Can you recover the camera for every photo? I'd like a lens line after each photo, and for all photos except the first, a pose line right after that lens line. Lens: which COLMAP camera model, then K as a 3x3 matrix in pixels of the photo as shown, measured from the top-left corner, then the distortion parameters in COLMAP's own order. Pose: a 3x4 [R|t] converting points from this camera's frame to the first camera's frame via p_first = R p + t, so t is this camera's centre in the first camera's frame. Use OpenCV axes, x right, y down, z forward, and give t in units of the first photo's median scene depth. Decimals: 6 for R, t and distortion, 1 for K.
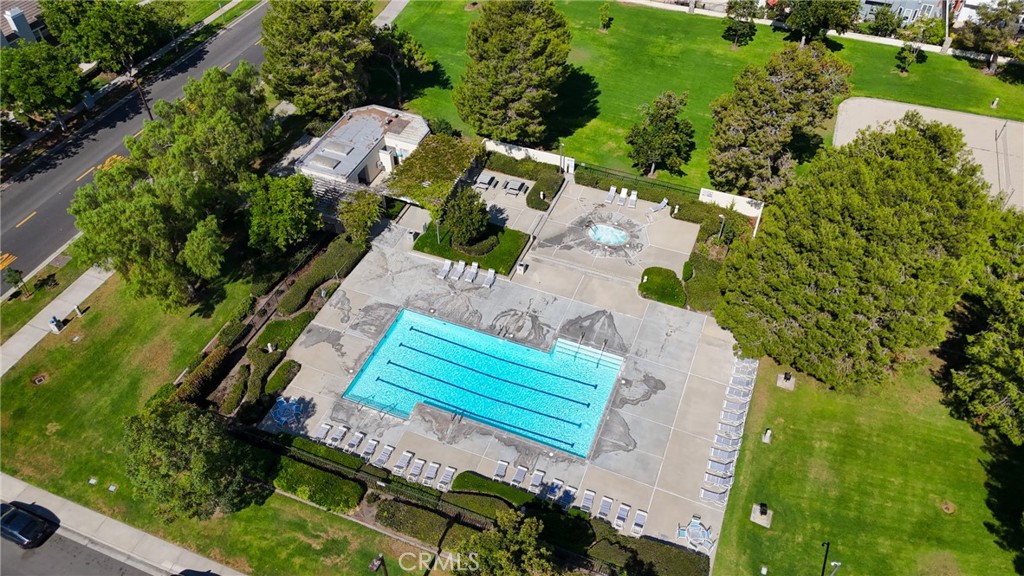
lens RADIAL K [[757.0, 0, 512.0], [0, 757.0, 288.0], [0, 0, 1]] dist [0.080196, -0.090900]
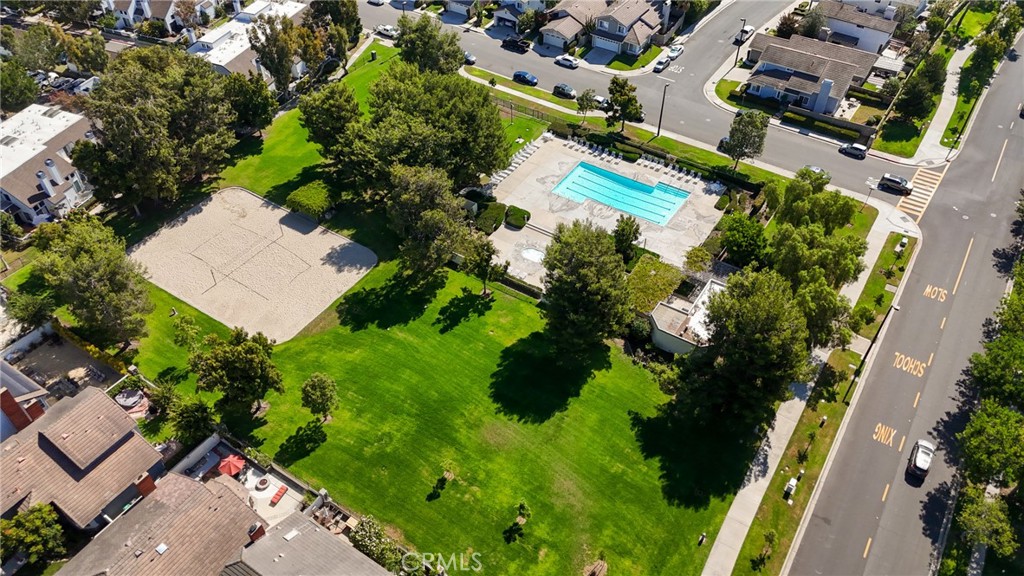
lens RADIAL K [[757.0, 0, 512.0], [0, 757.0, 288.0], [0, 0, 1]] dist [0.080196, -0.090900]
pose [[-0.980938, -0.127440, 0.146698, -0.072142], [0.145628, 0.017731, 0.989181, -1.751281], [-0.128662, 0.991688, 0.001166, 1.163292]]
